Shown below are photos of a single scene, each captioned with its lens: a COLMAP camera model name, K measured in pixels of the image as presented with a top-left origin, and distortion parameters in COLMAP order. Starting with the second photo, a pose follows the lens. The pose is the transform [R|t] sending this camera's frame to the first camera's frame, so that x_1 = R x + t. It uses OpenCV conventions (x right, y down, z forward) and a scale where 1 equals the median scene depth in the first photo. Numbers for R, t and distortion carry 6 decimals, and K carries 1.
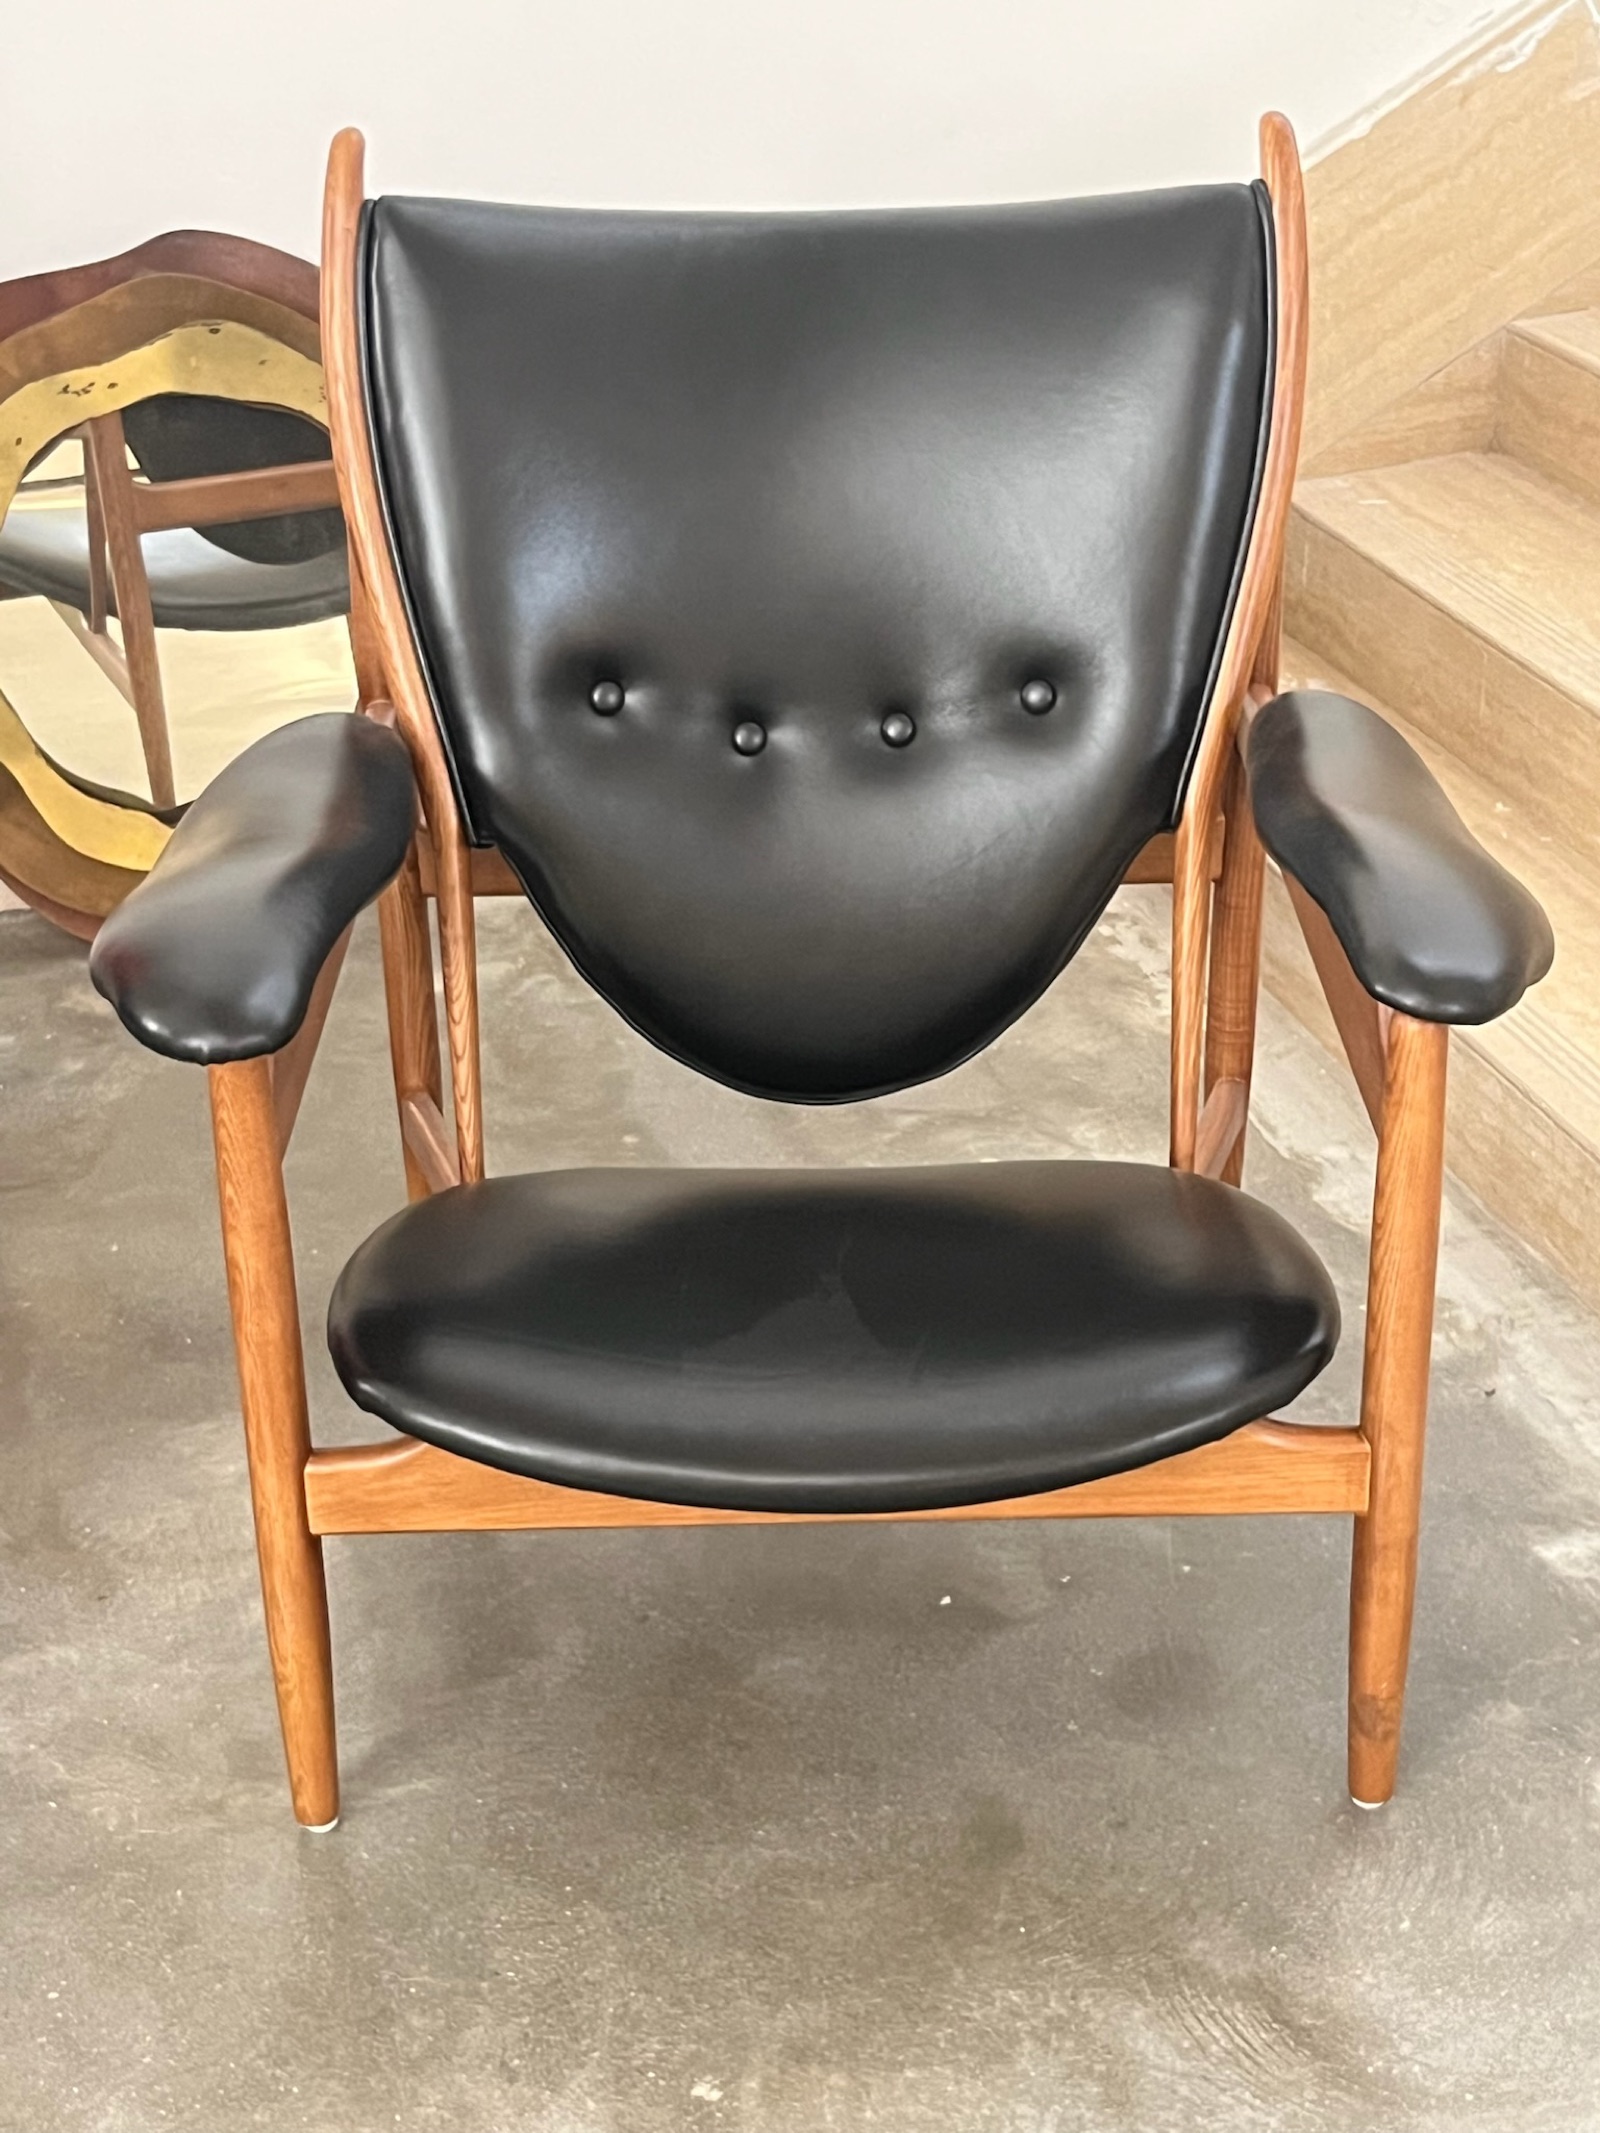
lens RADIAL K [[3174.2, 0, 807.1], [0, 3174.2, 1081.5], [0, 0, 1]] dist [0.039349, 0.000000]
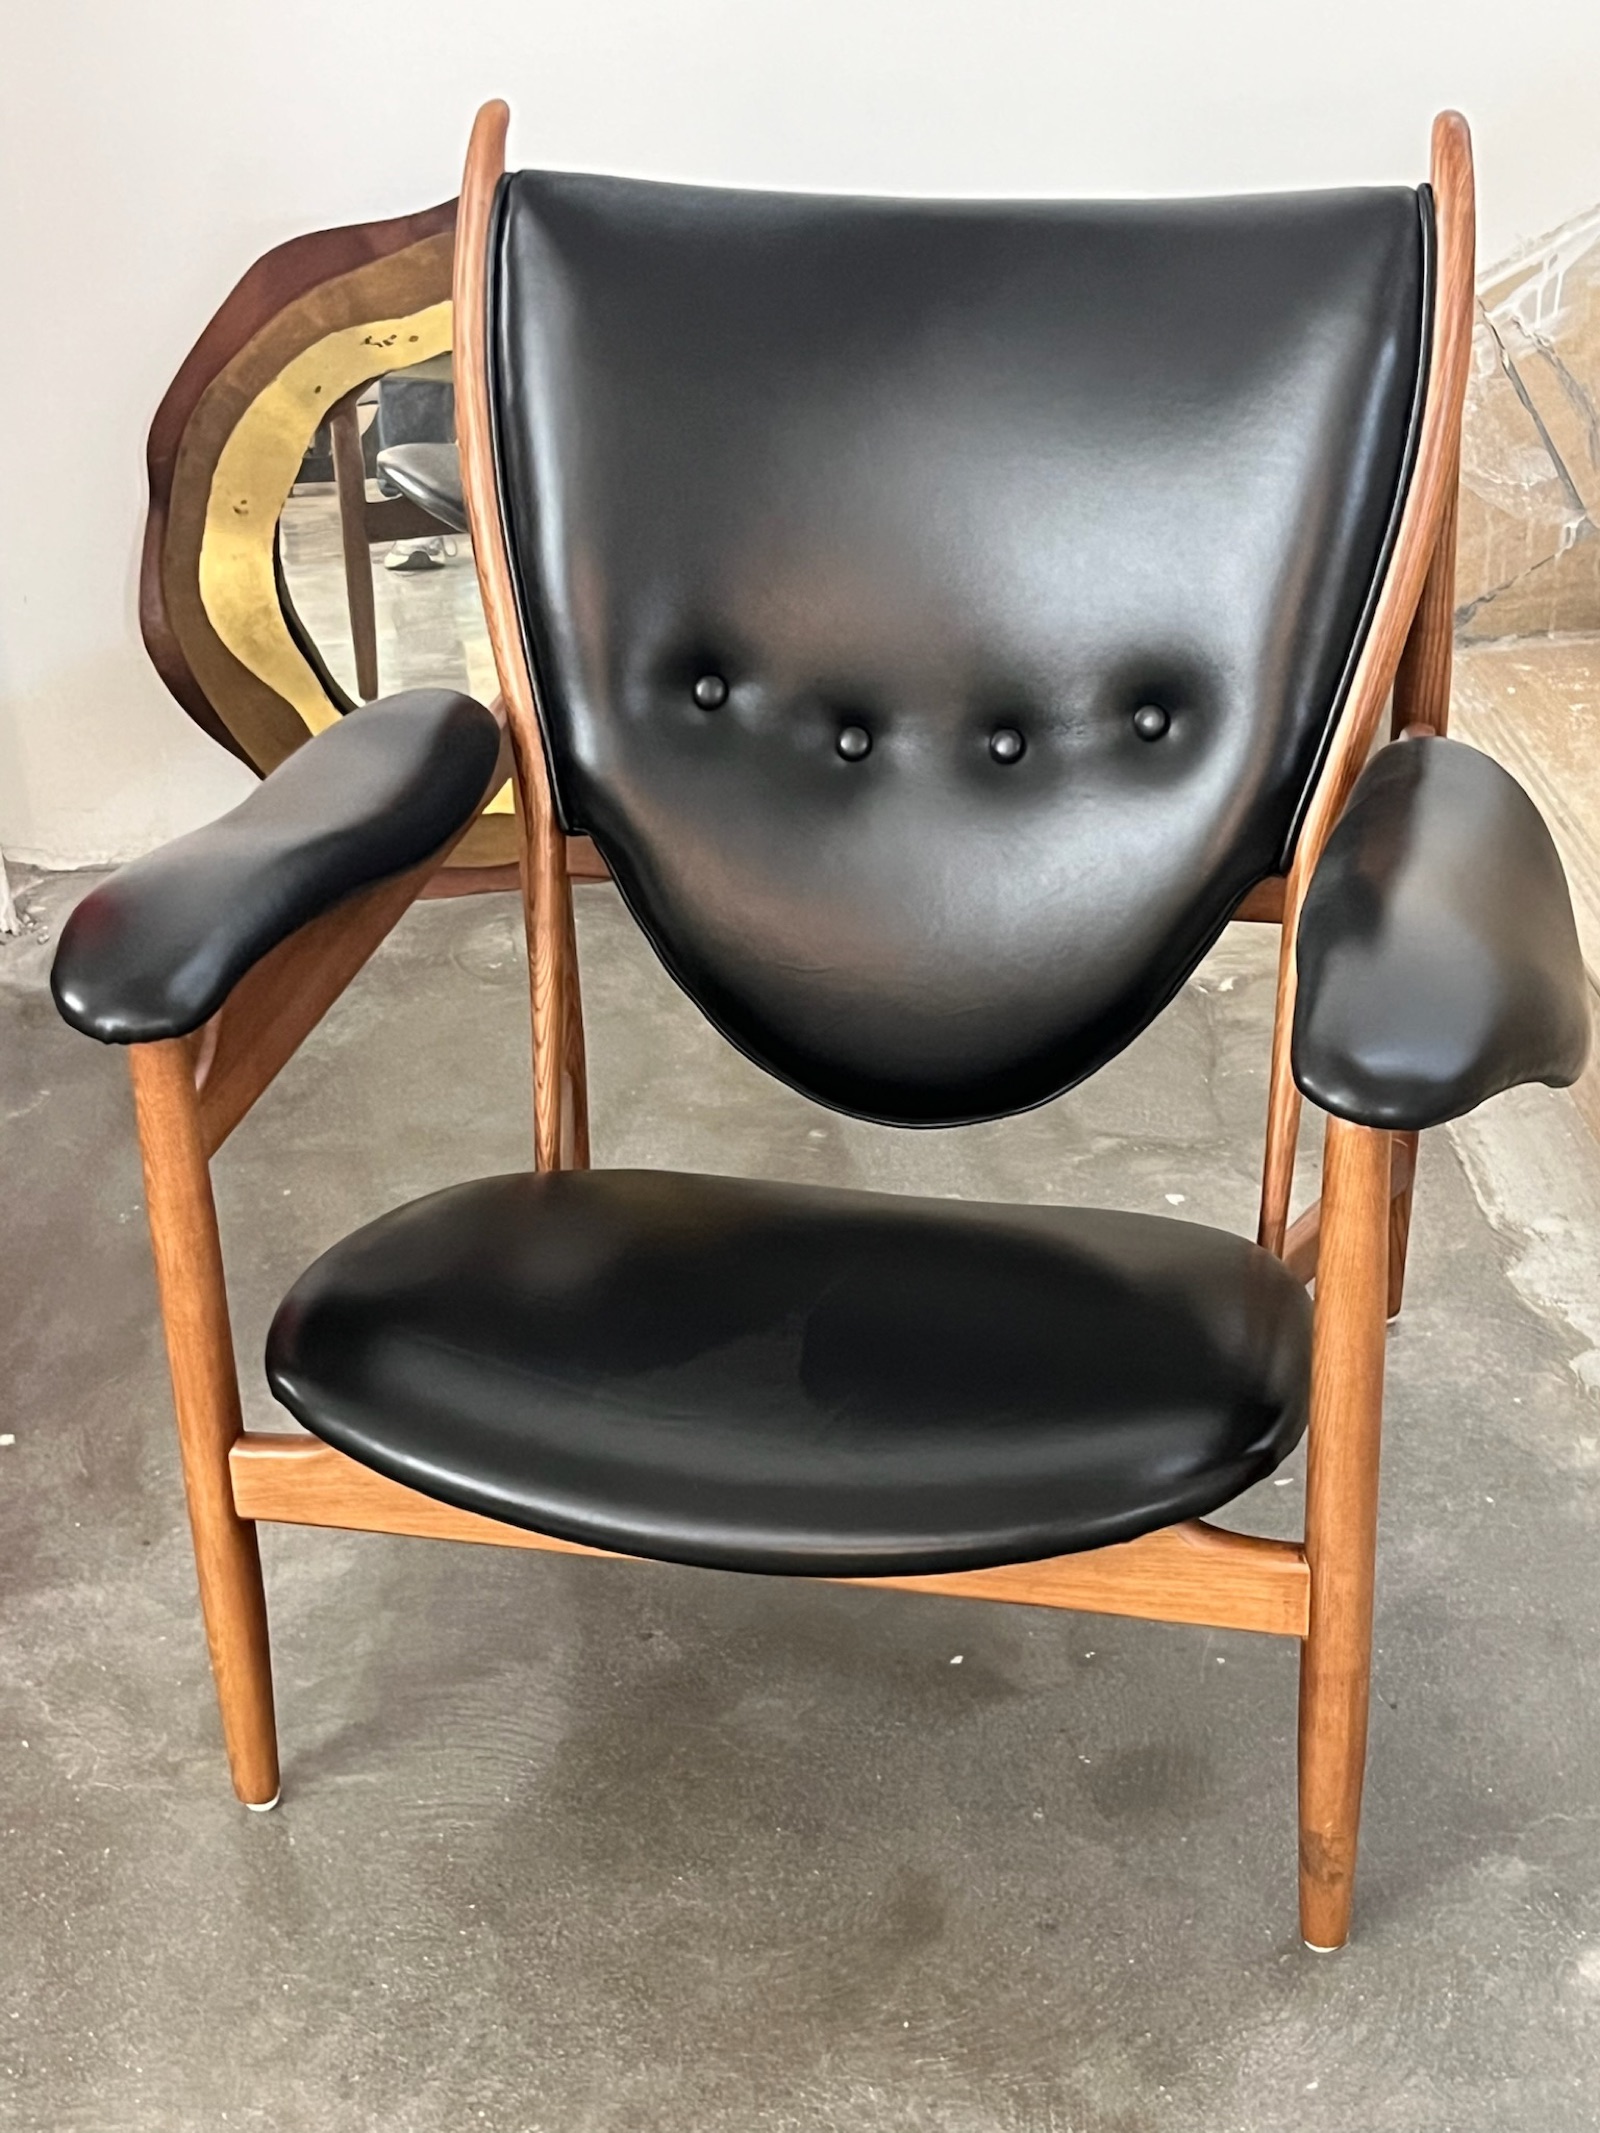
lens RADIAL K [[3174.2, 0, 797.7], [0, 3174.2, 1050.8], [0, 0, 1]] dist [0.039349, 0.000000]
pose [[0.971407, 0.094703, -0.217715, 0.199595], [-0.092359, 0.995506, 0.020943, -0.036840], [0.218719, -0.000236, 0.975788, 0.060123]]
